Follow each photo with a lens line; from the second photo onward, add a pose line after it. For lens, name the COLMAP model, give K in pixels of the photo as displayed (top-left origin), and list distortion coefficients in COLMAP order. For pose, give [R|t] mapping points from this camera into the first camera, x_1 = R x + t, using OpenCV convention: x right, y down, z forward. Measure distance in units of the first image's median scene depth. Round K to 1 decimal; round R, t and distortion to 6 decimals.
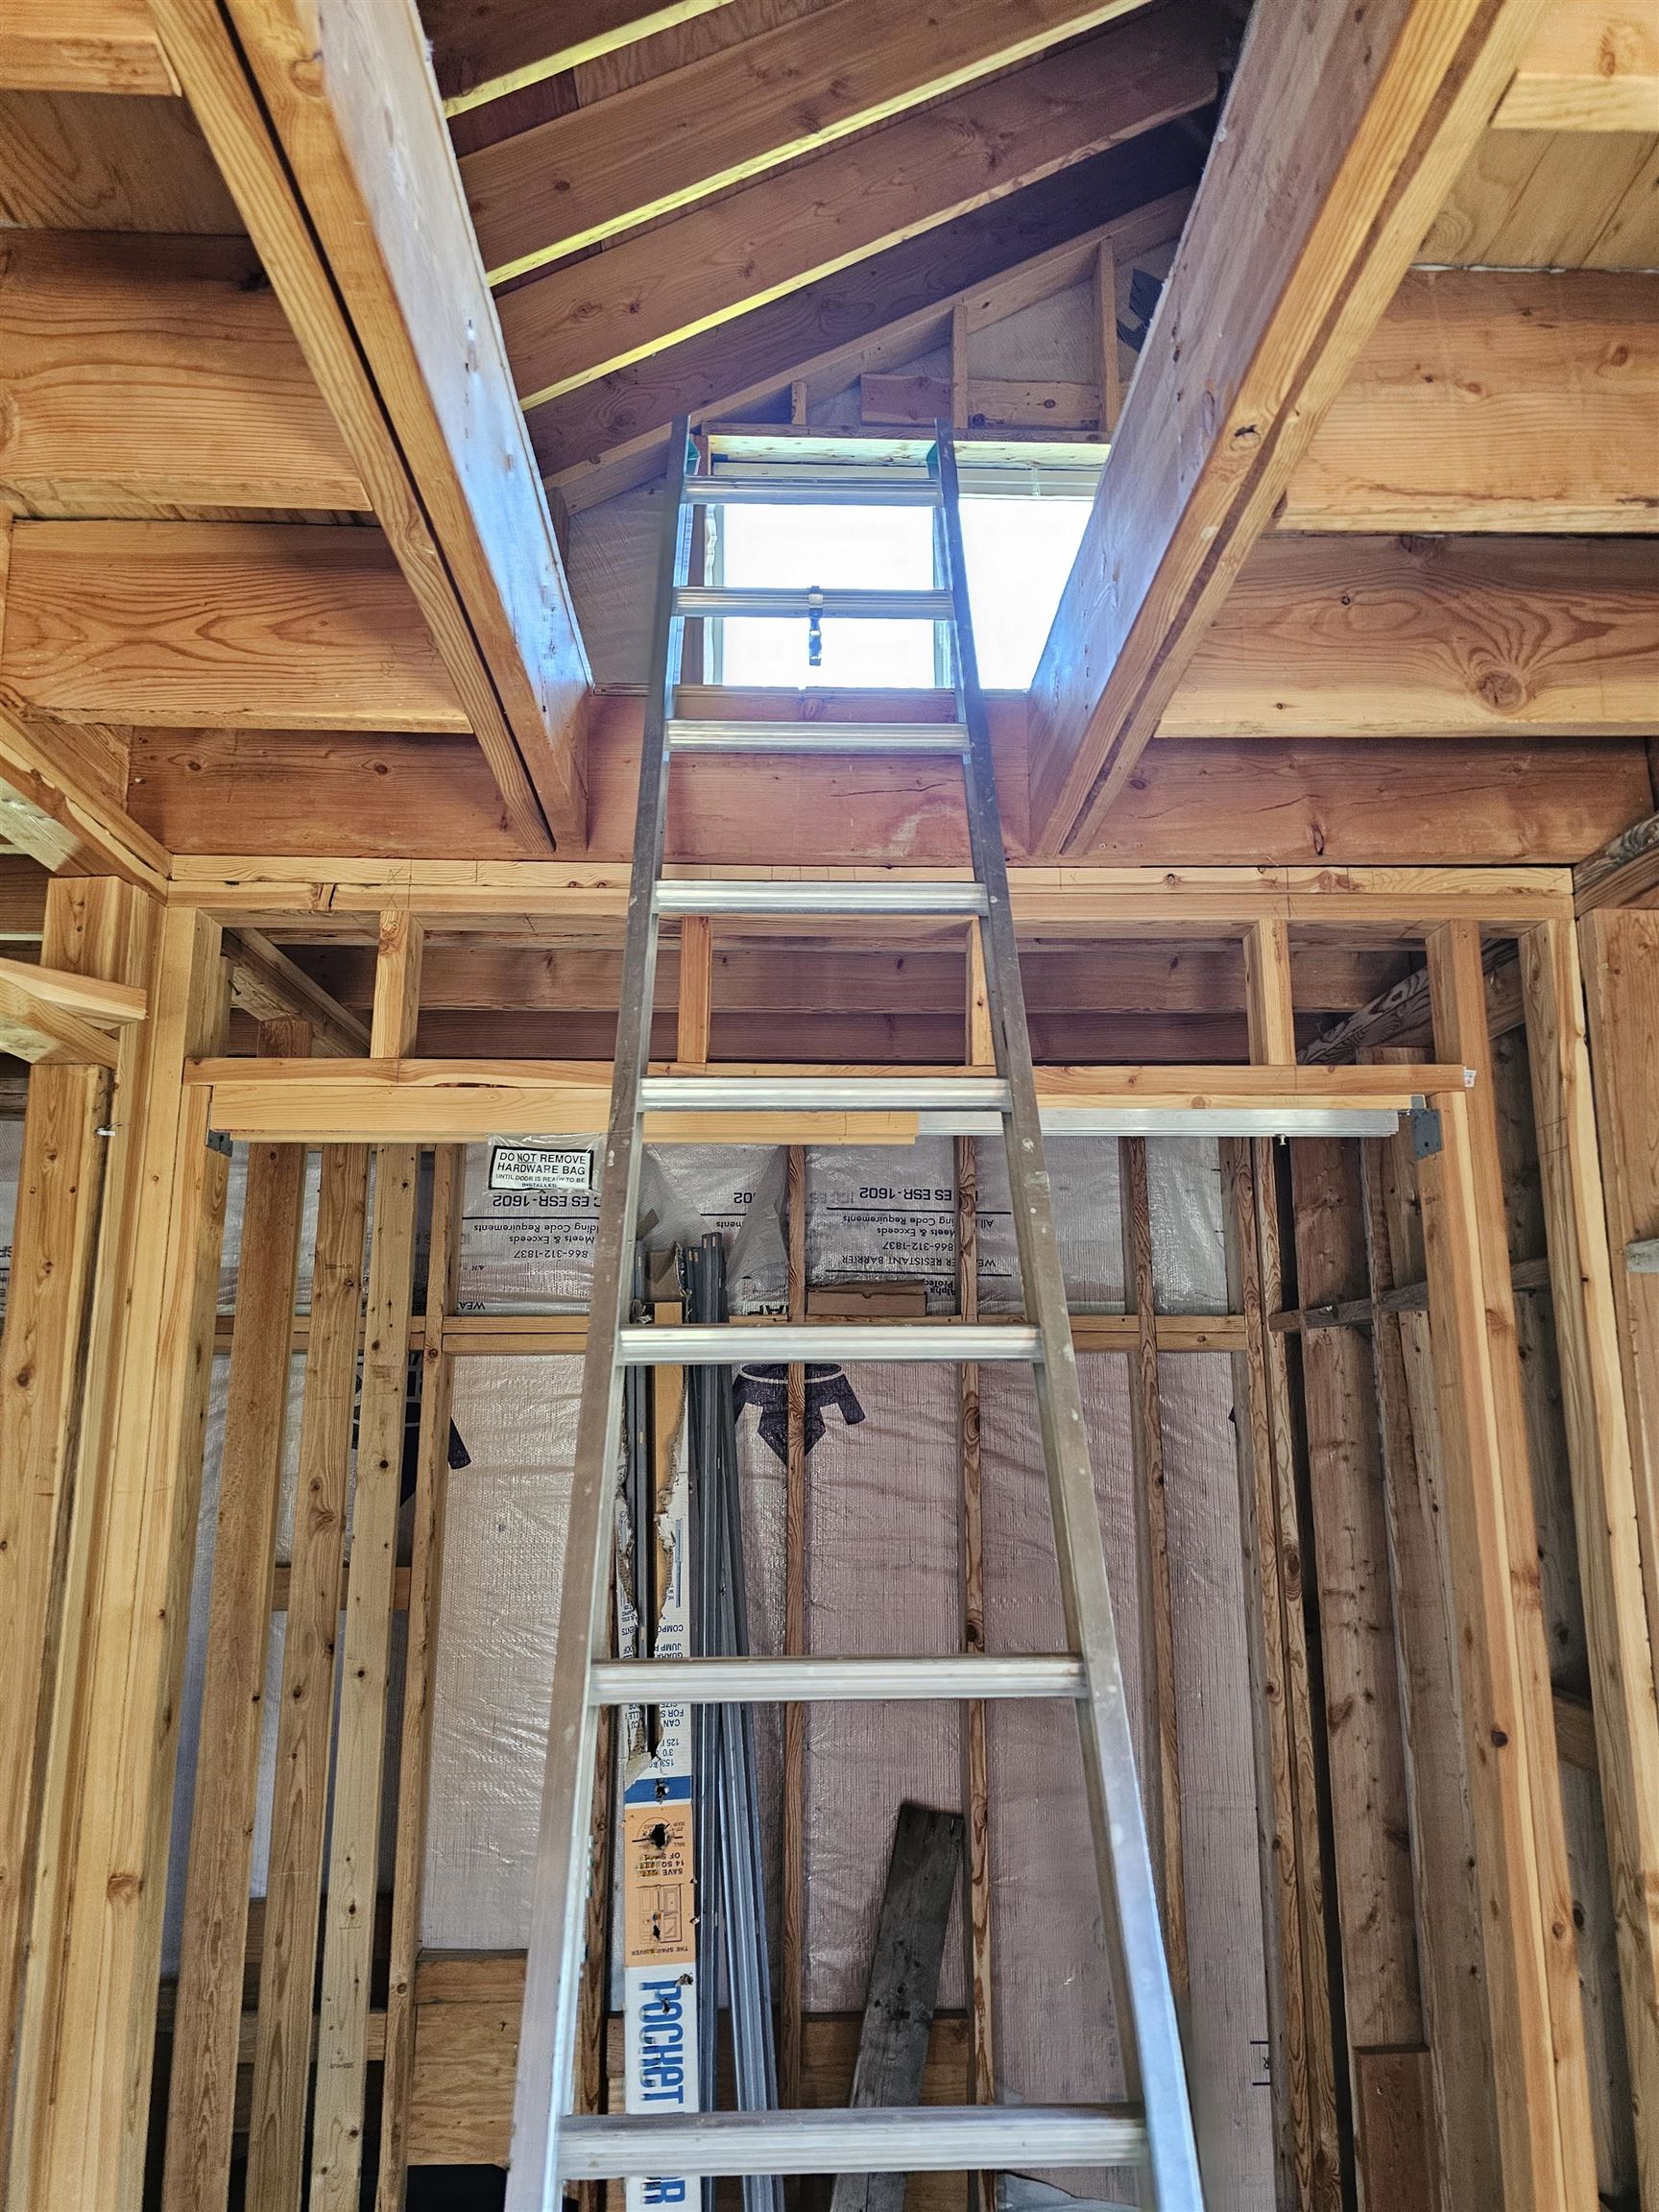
lens RADIAL K [[1464.9, 0, 826.7], [0, 1464.9, 1116.8], [0, 0, 1]] dist [0.075456, -0.078078]
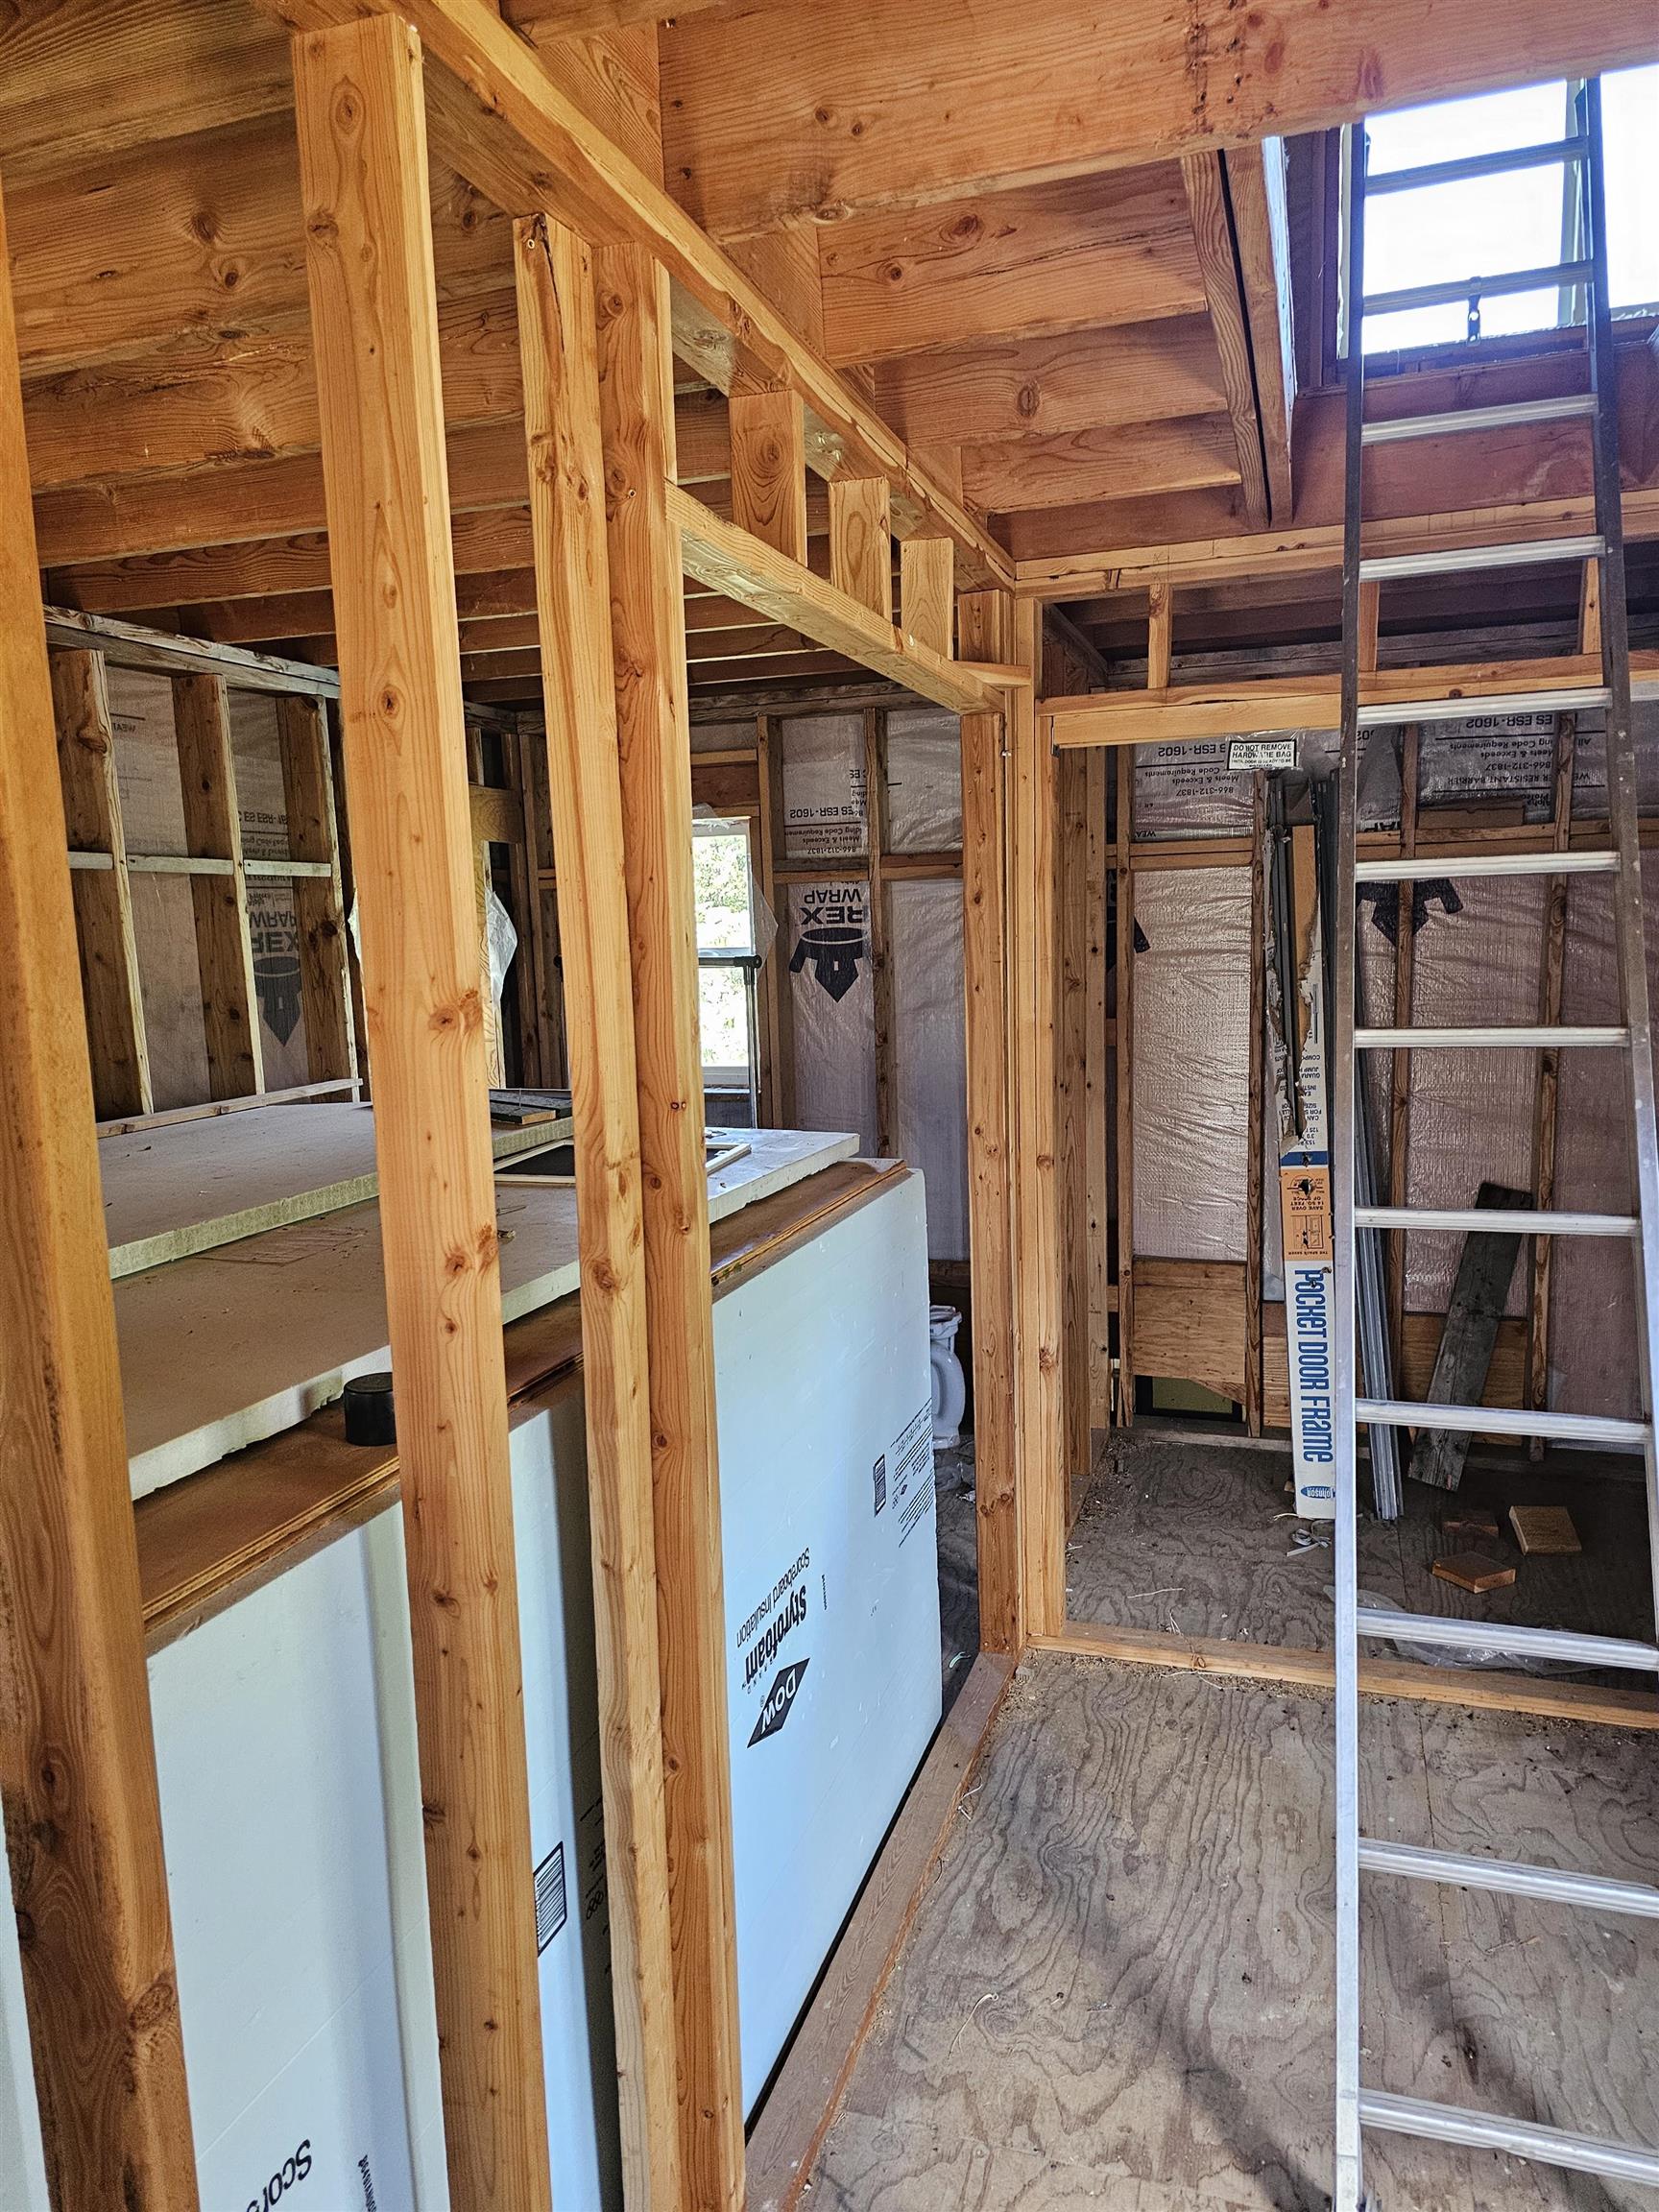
lens RADIAL K [[1464.9, 0, 826.7], [0, 1464.9, 1116.8], [0, 0, 1]] dist [0.075456, -0.078078]
pose [[0.939022, 0.021677, -0.343172, -0.051299], [0.092787, 0.945015, 0.313587, -0.084377], [0.331101, -0.326307, 0.885379, -0.409034]]
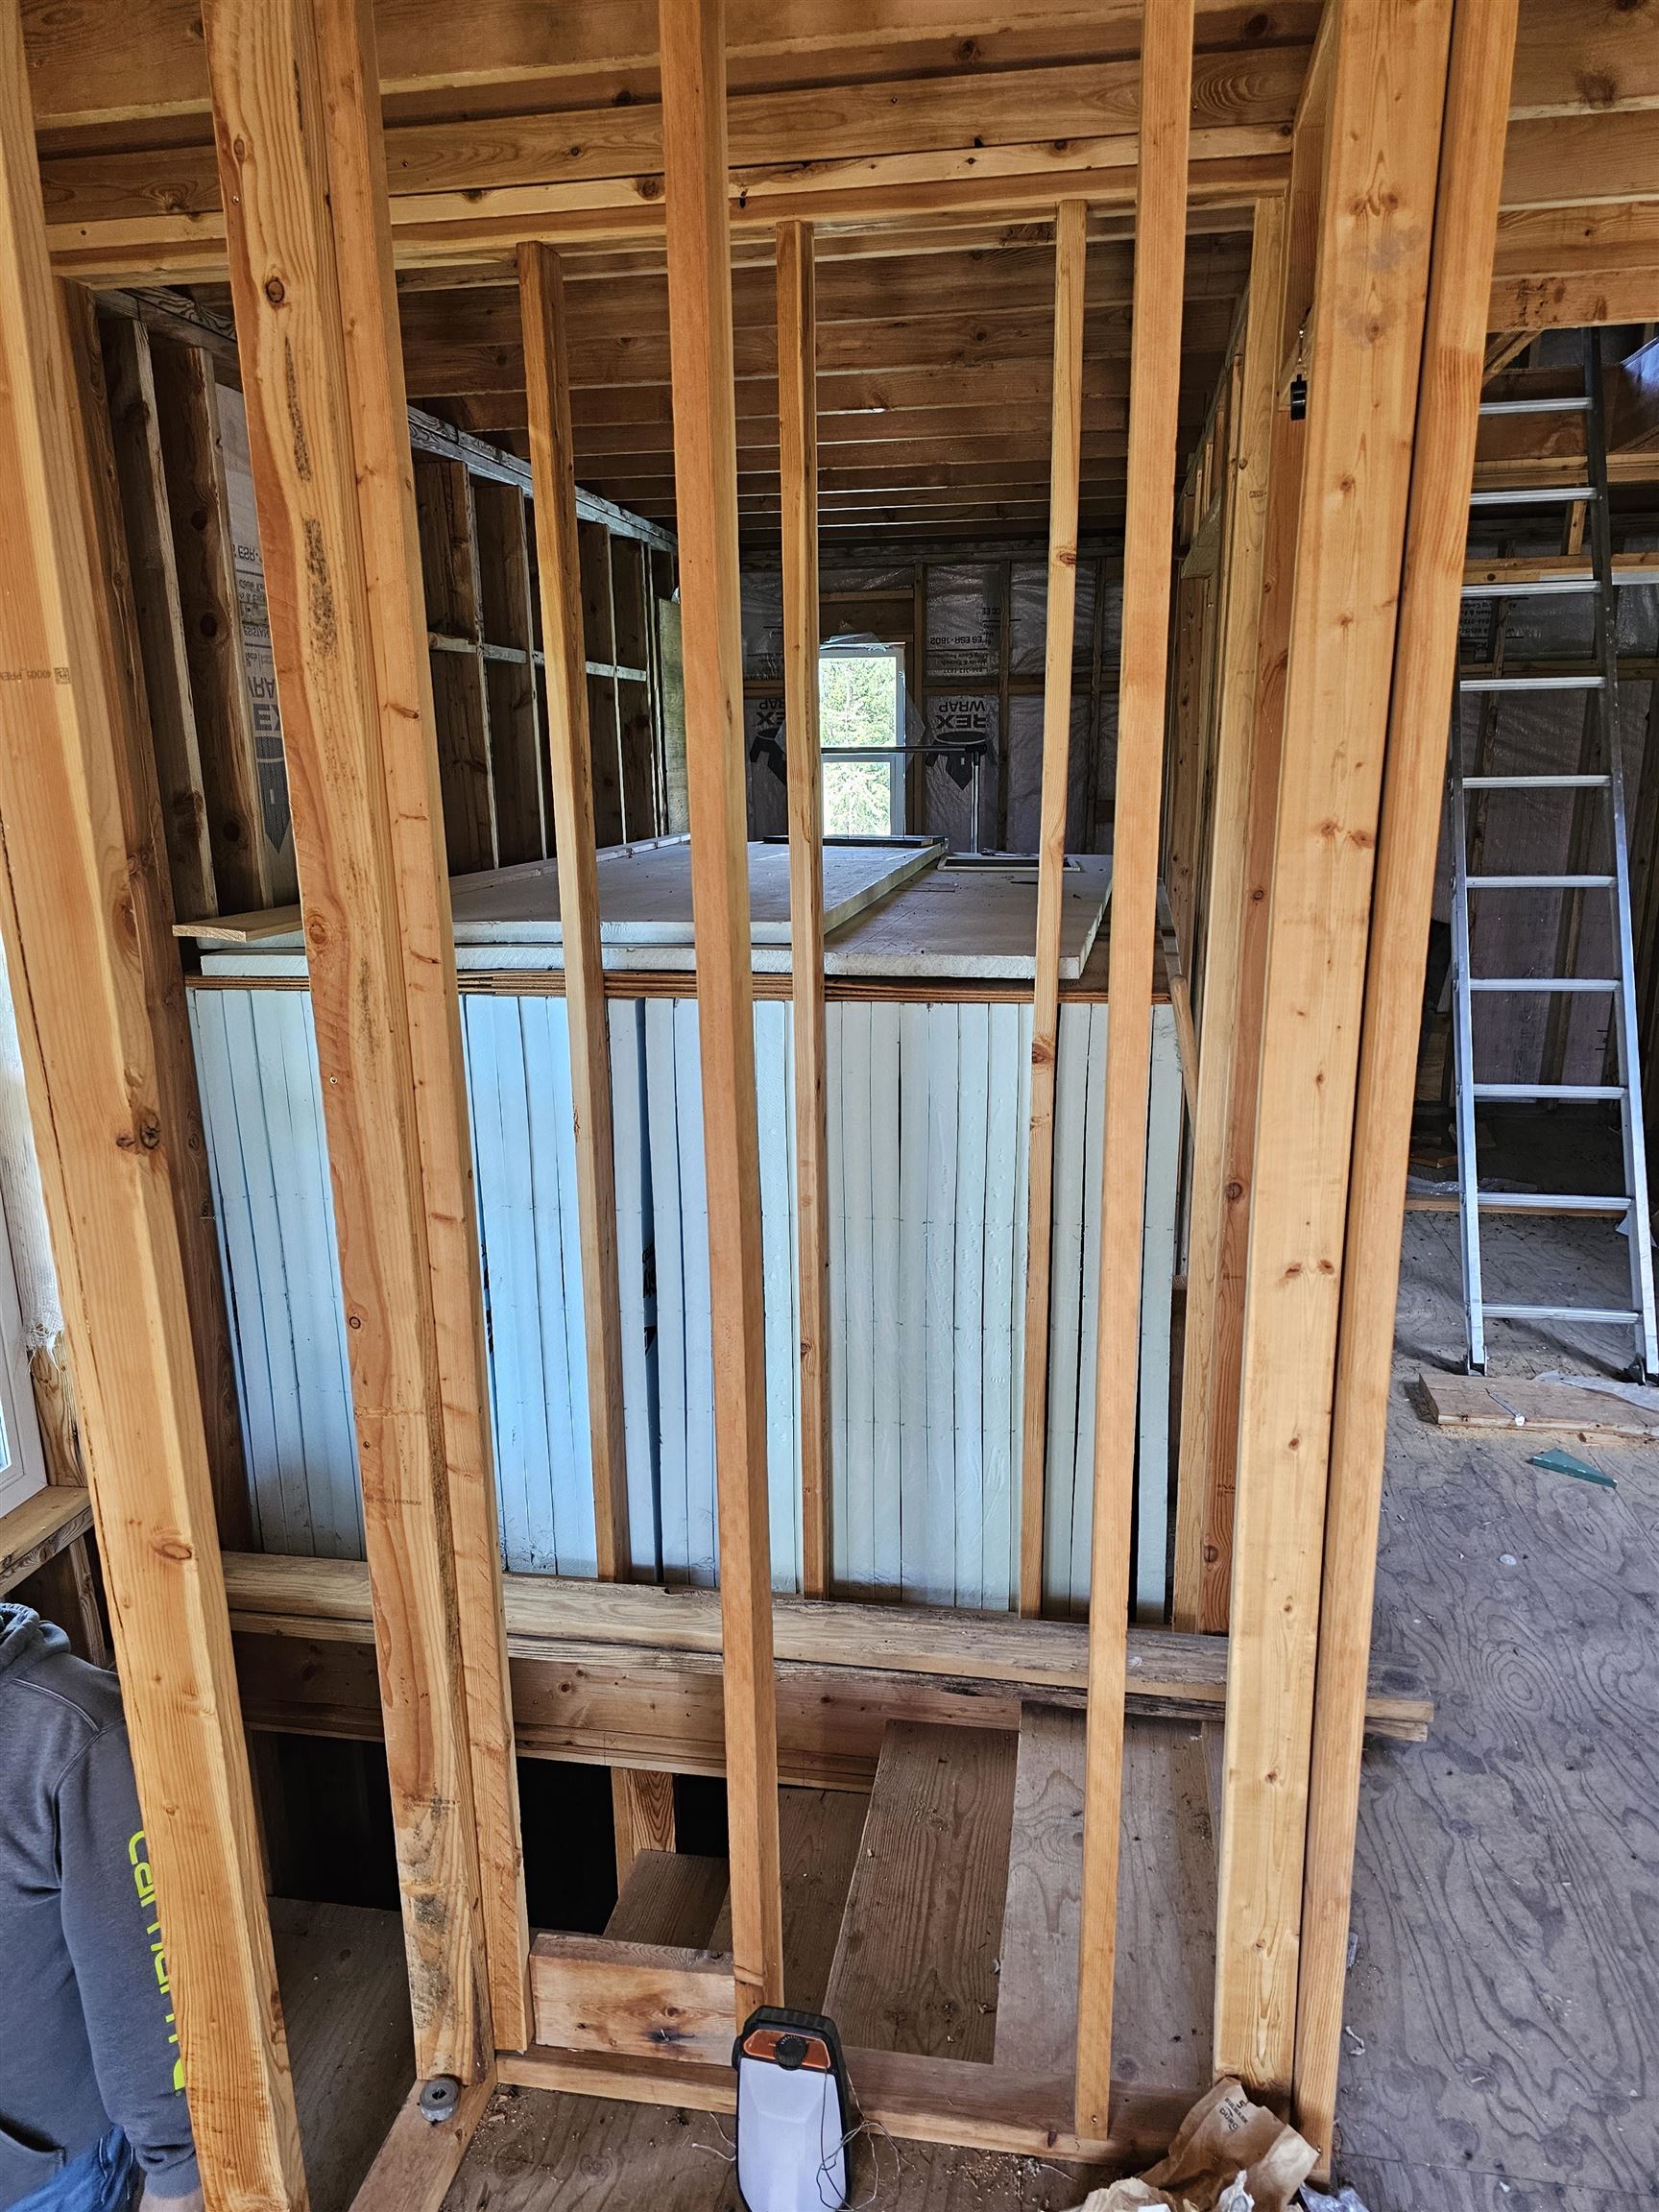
lens RADIAL K [[1464.9, 0, 826.7], [0, 1464.9, 1116.8], [0, 0, 1]] dist [0.075456, -0.078078]
pose [[0.979307, 0.042266, -0.197917, -0.345876], [0.046684, 0.904396, 0.424132, -0.183463], [0.196922, -0.424595, 0.883709, -1.069741]]
